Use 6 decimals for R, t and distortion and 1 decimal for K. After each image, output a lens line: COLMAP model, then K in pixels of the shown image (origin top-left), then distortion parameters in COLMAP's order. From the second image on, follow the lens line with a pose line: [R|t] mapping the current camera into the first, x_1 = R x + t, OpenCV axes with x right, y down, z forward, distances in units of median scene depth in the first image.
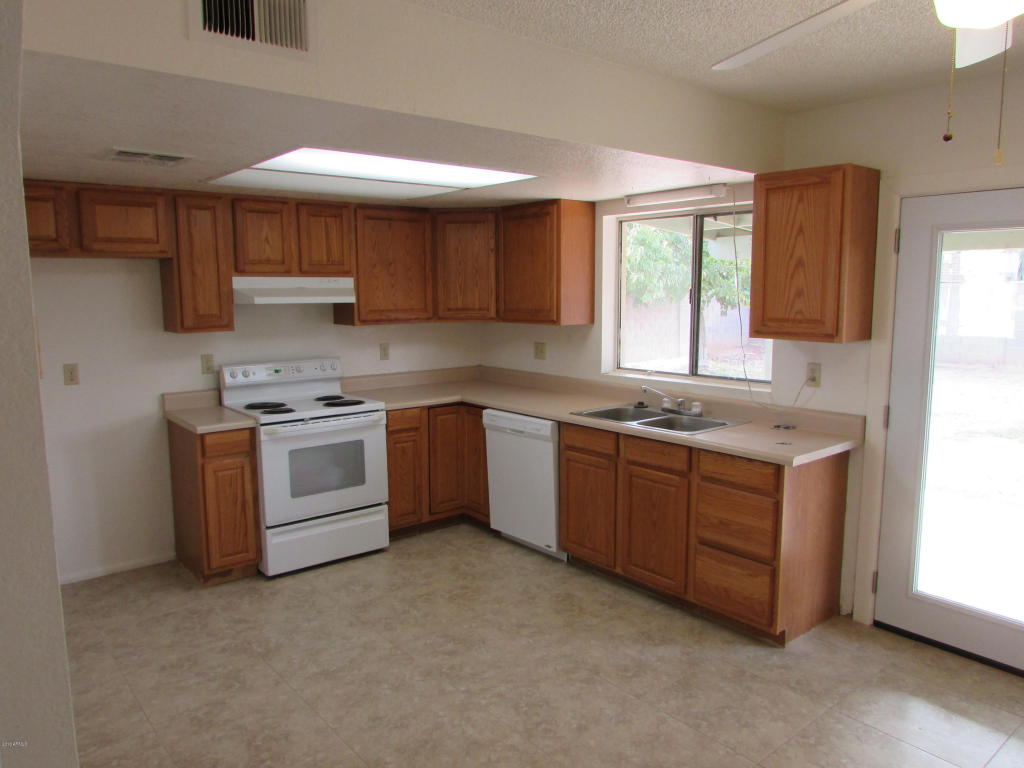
lens RADIAL K [[704.0, 0, 509.1], [0, 704.0, 418.1], [0, 0, 1]] dist [0.072294, 0.000490]
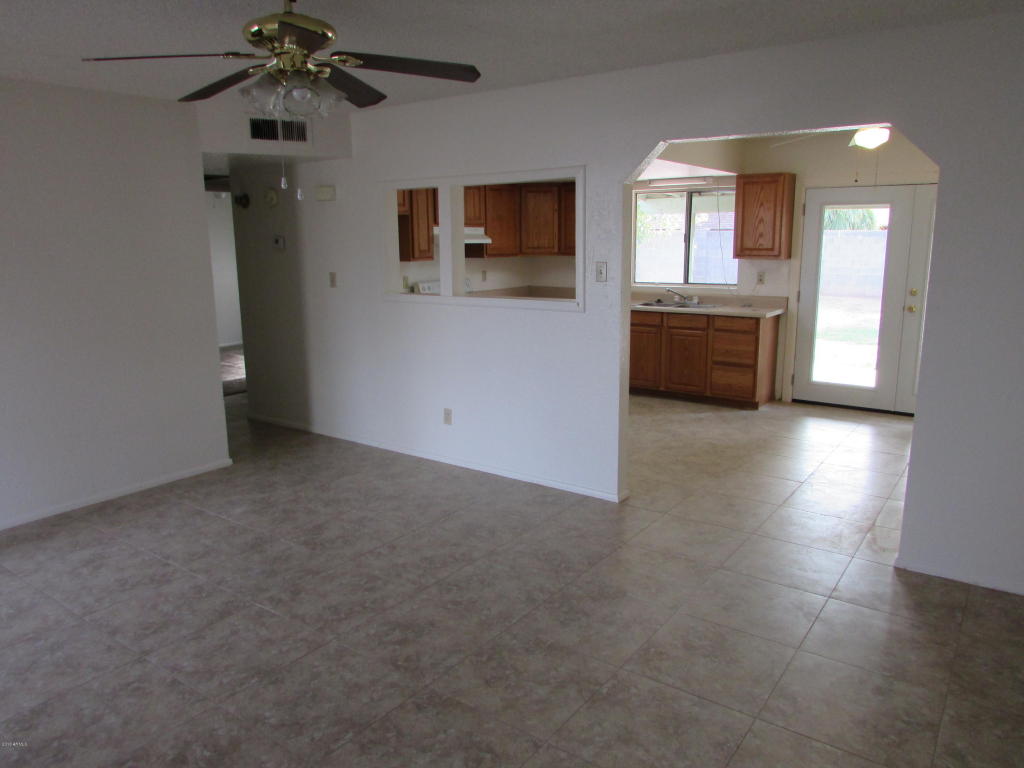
lens RADIAL K [[735.5, 0, 512.0], [0, 735.5, 384.0], [0, 0, 1]] dist [0.218303, 0.000132]
pose [[0.968546, -0.044174, 0.244884, -0.709089], [0.039622, 0.998939, 0.023489, 0.144891], [-0.245661, -0.013047, 0.969268, -0.792712]]
